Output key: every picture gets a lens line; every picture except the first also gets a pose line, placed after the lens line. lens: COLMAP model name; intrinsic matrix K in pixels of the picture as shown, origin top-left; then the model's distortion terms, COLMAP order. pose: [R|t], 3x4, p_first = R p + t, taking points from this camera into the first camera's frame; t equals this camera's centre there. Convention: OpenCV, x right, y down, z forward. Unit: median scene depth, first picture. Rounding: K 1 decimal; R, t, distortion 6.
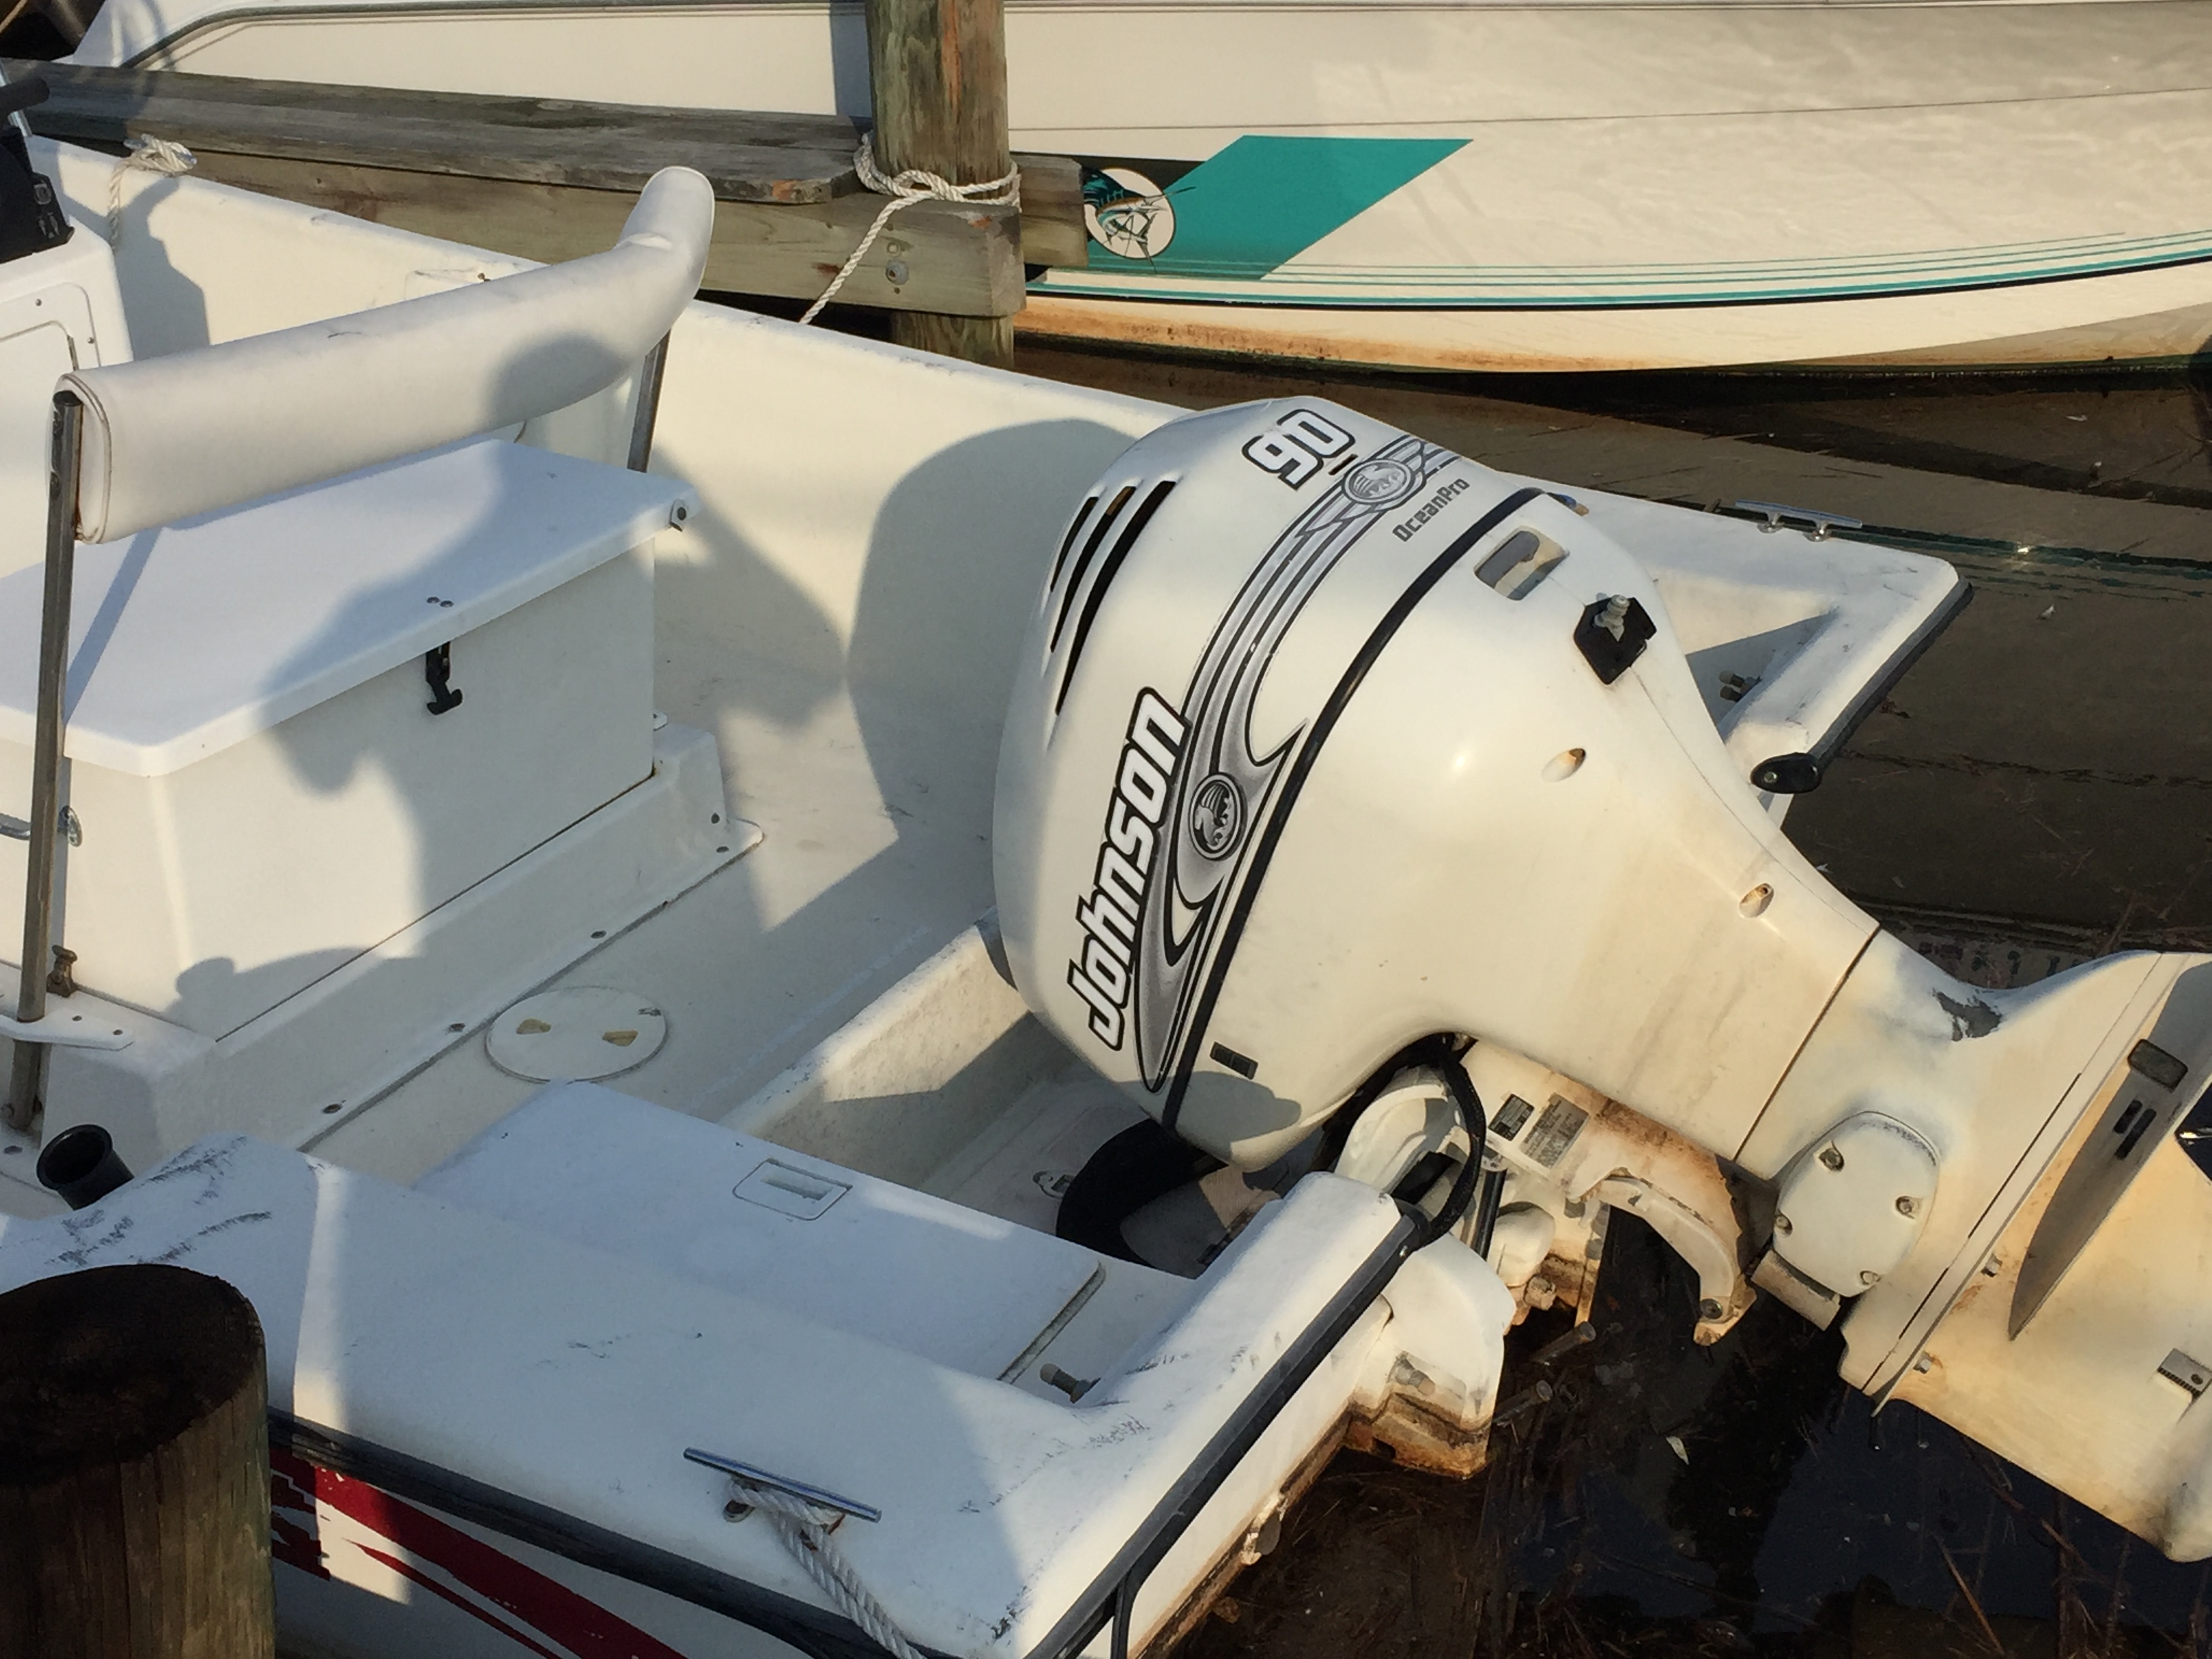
lens RADIAL K [[3041.6, 0, 1106.0], [0, 3041.6, 829.5], [0, 0, 1]] dist [0.104728, -0.521708]
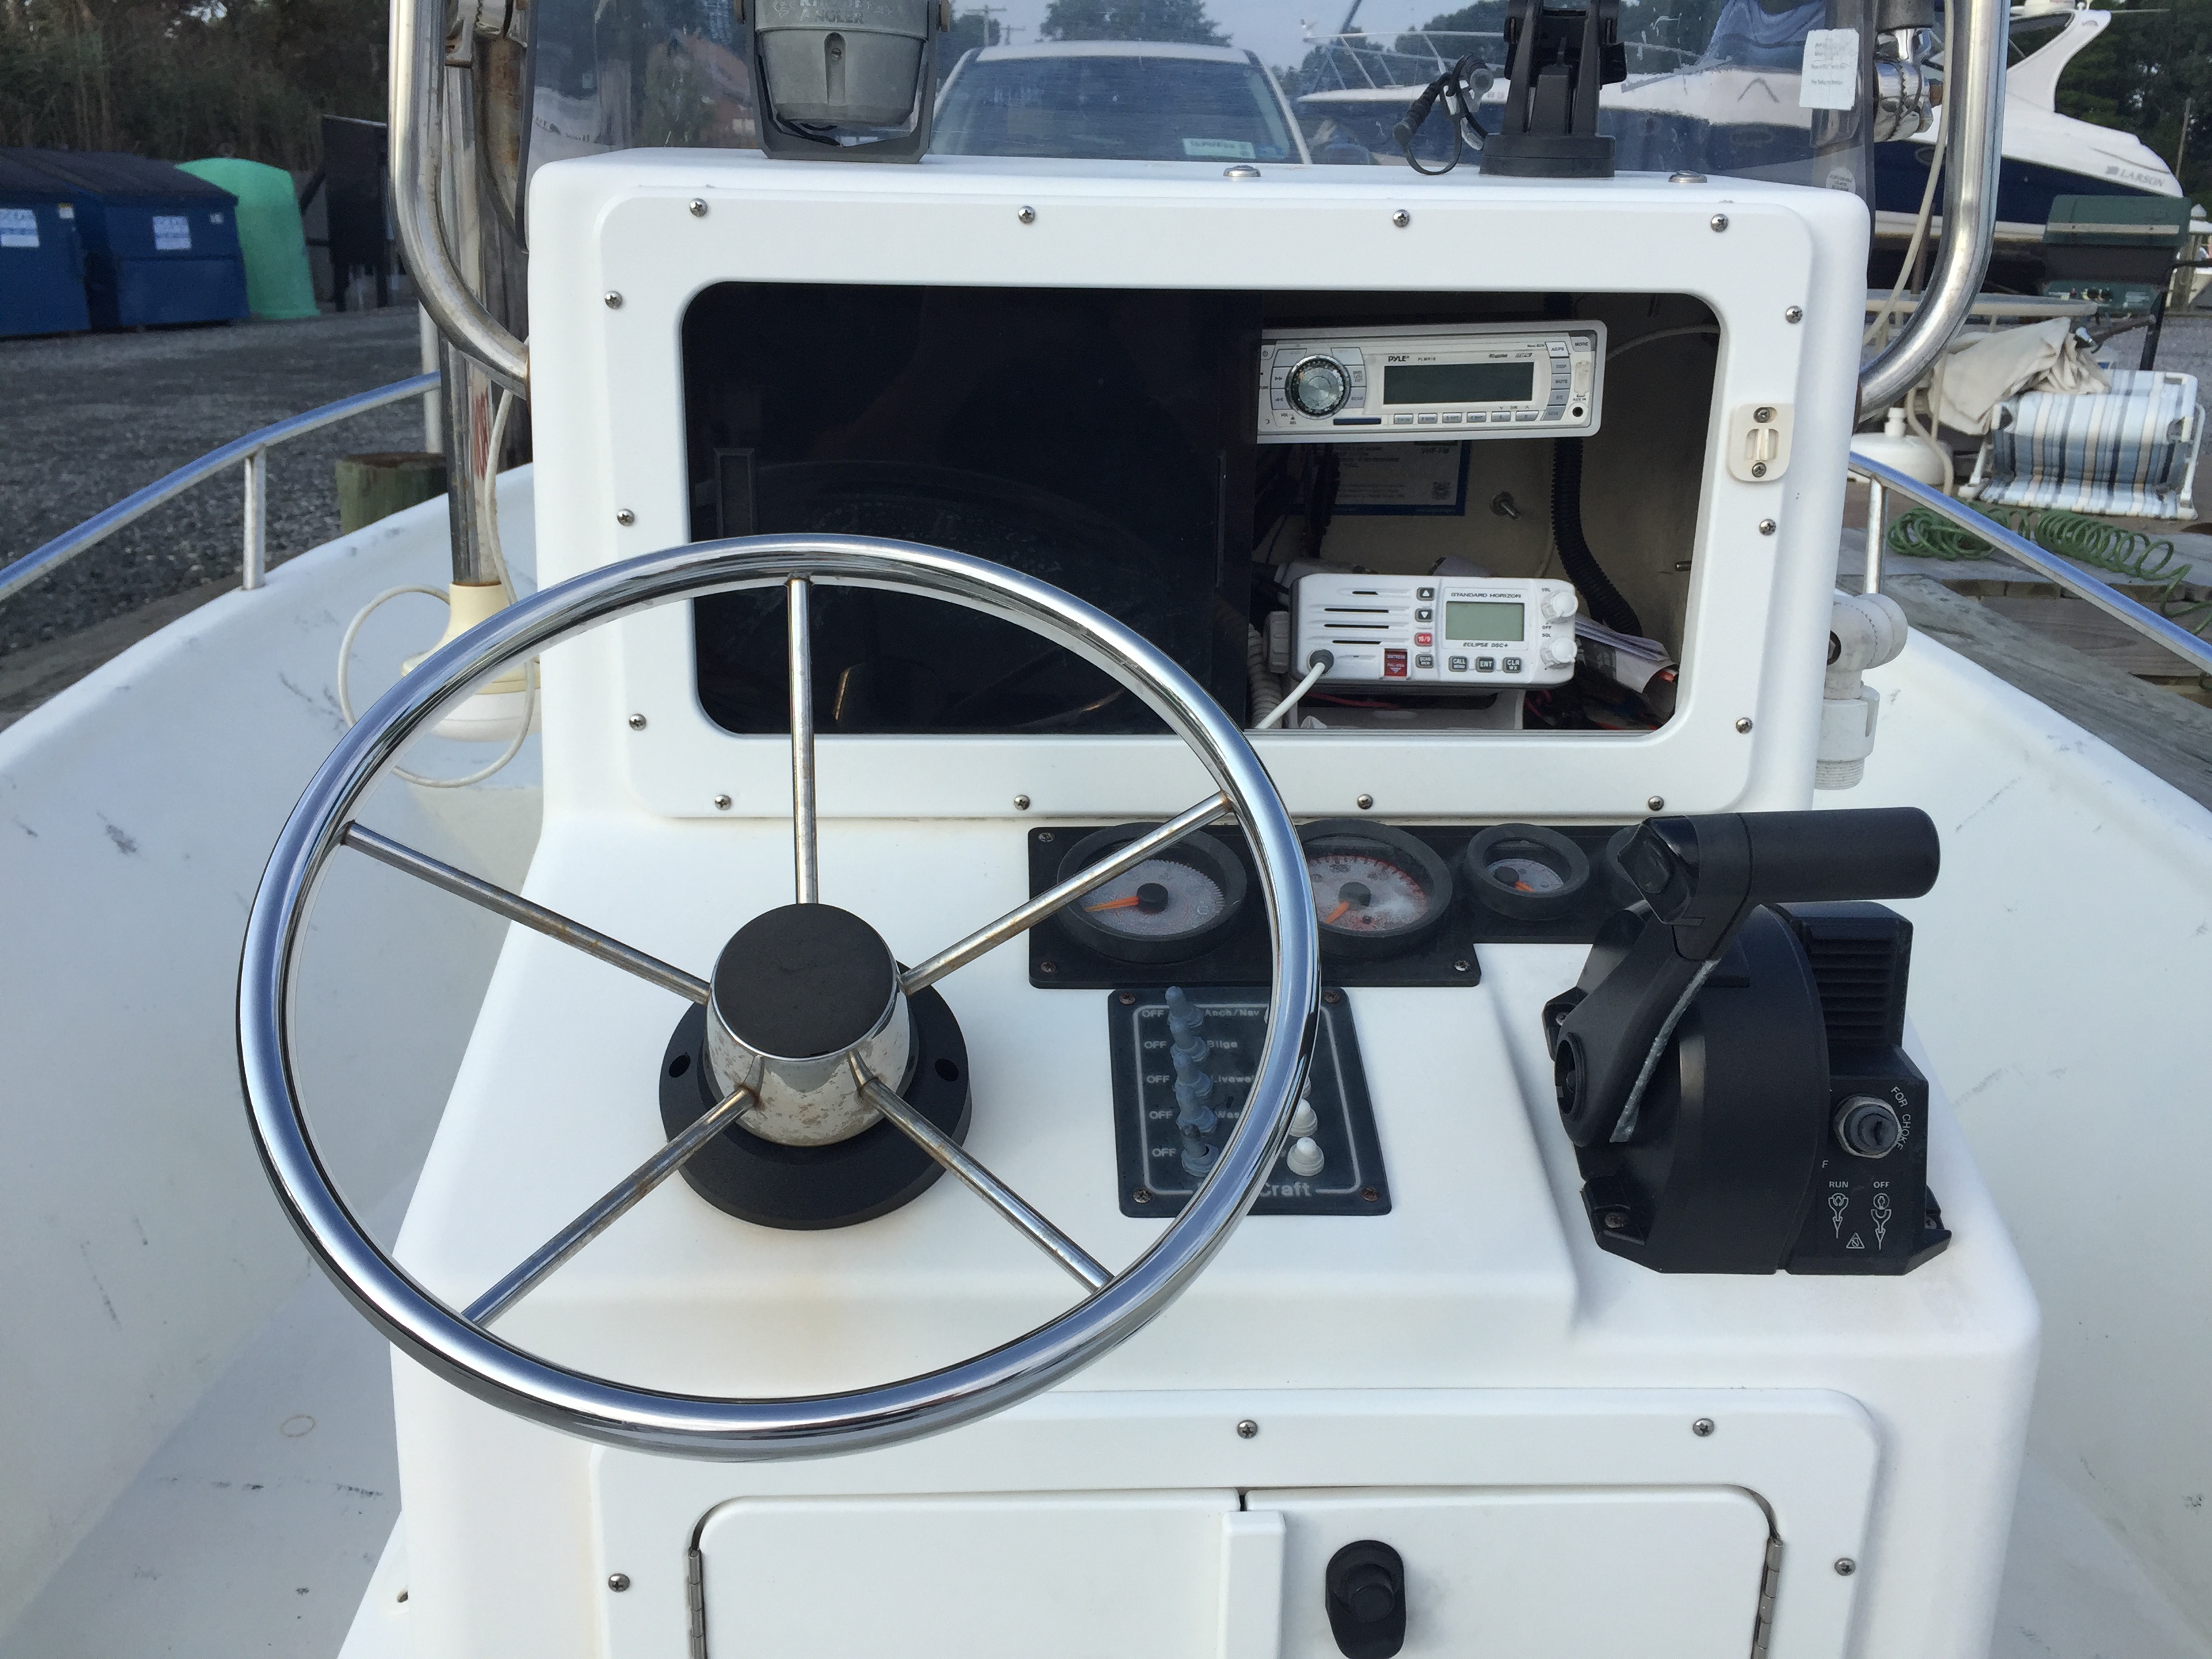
lens RADIAL K [[1898.4, 0, 1088.7], [0, 1898.4, 817.3], [0, 0, 1]] dist [0.099912, -0.149674]
pose [[0.529687, 0.292640, -0.796112, -0.326538], [-0.404888, 0.911992, 0.065847, -0.299454], [0.745317, 0.287458, 0.601557, 1.103812]]
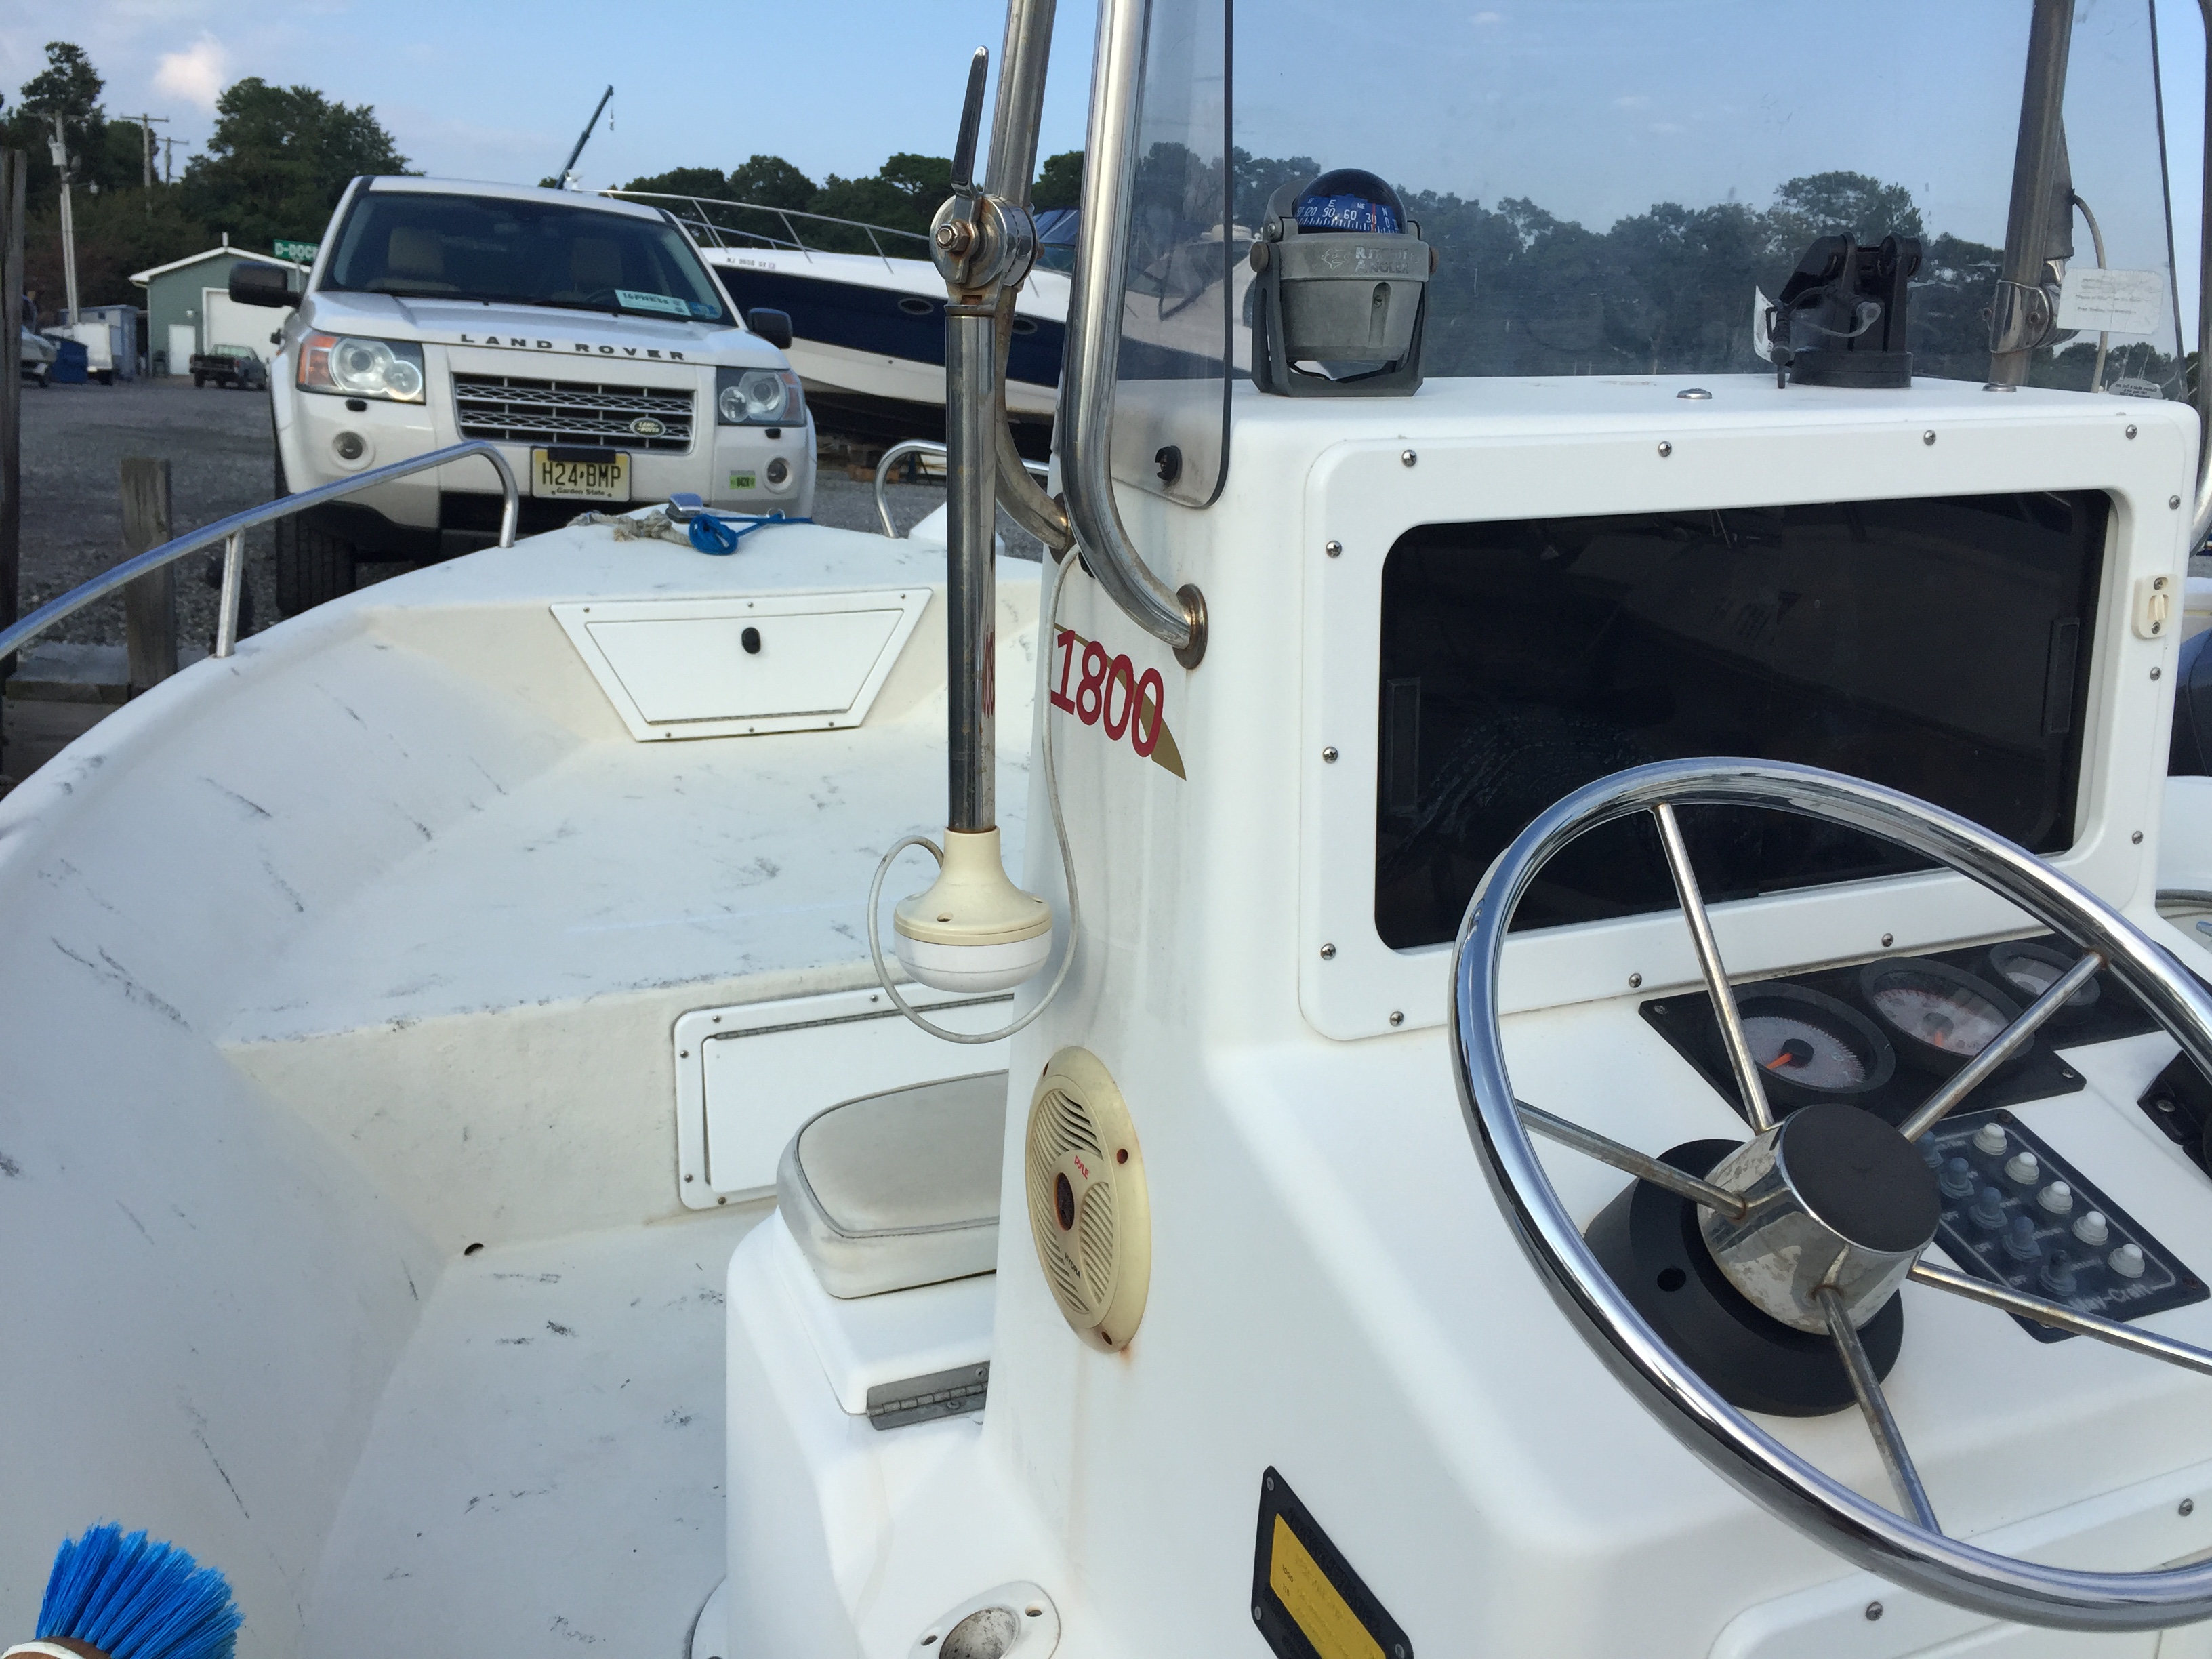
lens RADIAL K [[1876.4, 0, 1087.2], [0, 1876.4, 837.0], [0, 0, 1]] dist [0.129425, -0.206516]
pose [[0.796403, 0.176225, -0.578521, -0.492268], [-0.285789, 0.952718, -0.103213, -0.229523], [0.532979, 0.247534, 0.809111, 0.933197]]
